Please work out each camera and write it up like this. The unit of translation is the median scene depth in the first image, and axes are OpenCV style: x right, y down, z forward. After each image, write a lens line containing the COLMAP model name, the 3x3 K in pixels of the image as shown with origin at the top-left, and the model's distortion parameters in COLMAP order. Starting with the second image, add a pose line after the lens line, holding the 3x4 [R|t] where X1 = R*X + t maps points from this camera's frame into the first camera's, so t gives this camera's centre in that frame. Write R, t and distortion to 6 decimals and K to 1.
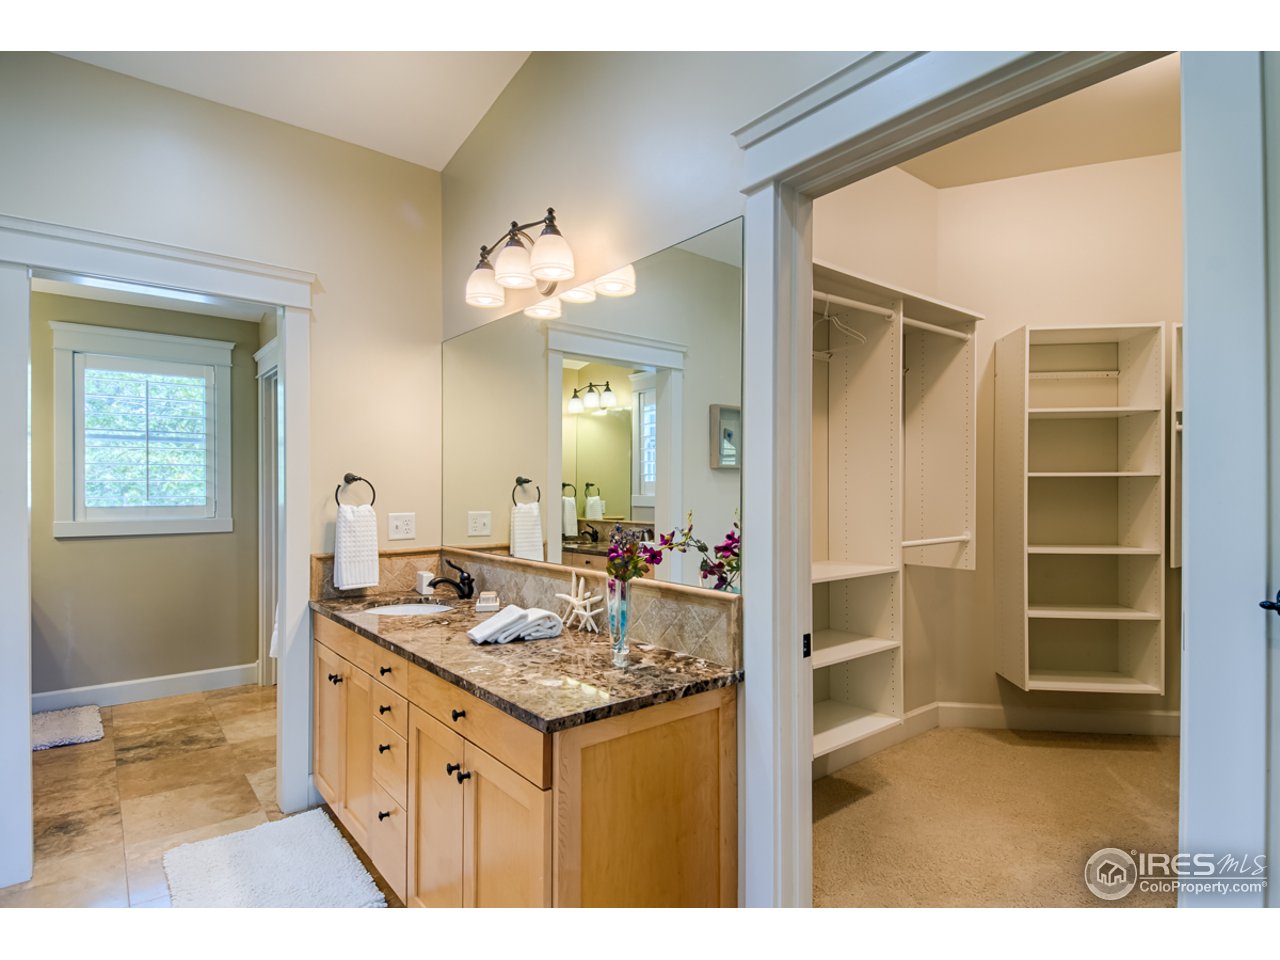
lens RADIAL K [[670.6, 0, 635.1], [0, 670.6, 483.1], [0, 0, 1]] dist [0.065297, -0.053944]
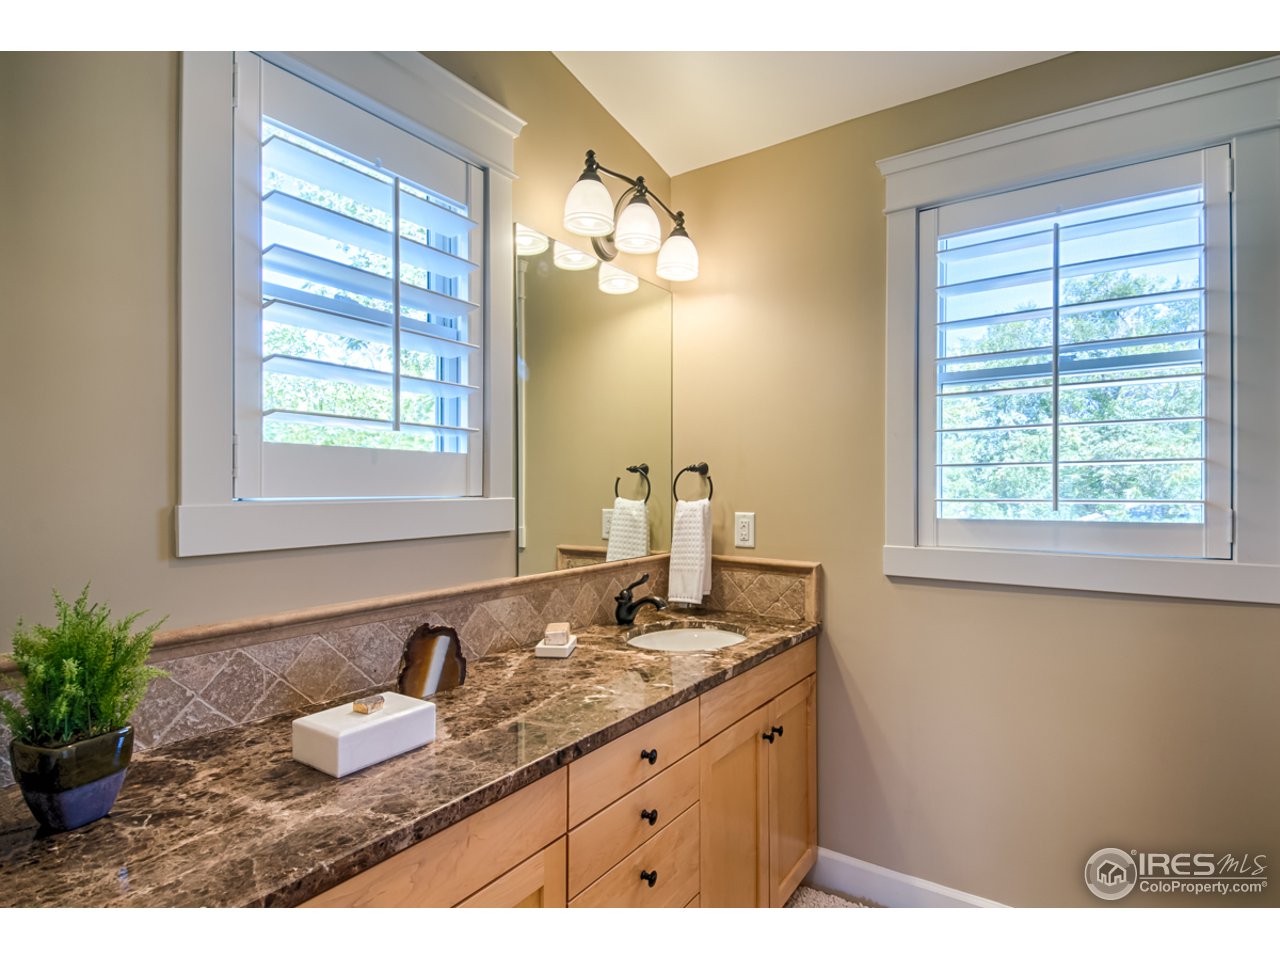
lens RADIAL K [[670.6, 0, 635.1], [0, 670.6, 483.1], [0, 0, 1]] dist [0.065297, -0.053944]
pose [[0.293539, 0.000716, -0.955947, -0.403692], [0.004922, 0.999985, 0.002261, 0.006524], [0.955934, -0.005369, 0.293531, 0.652677]]
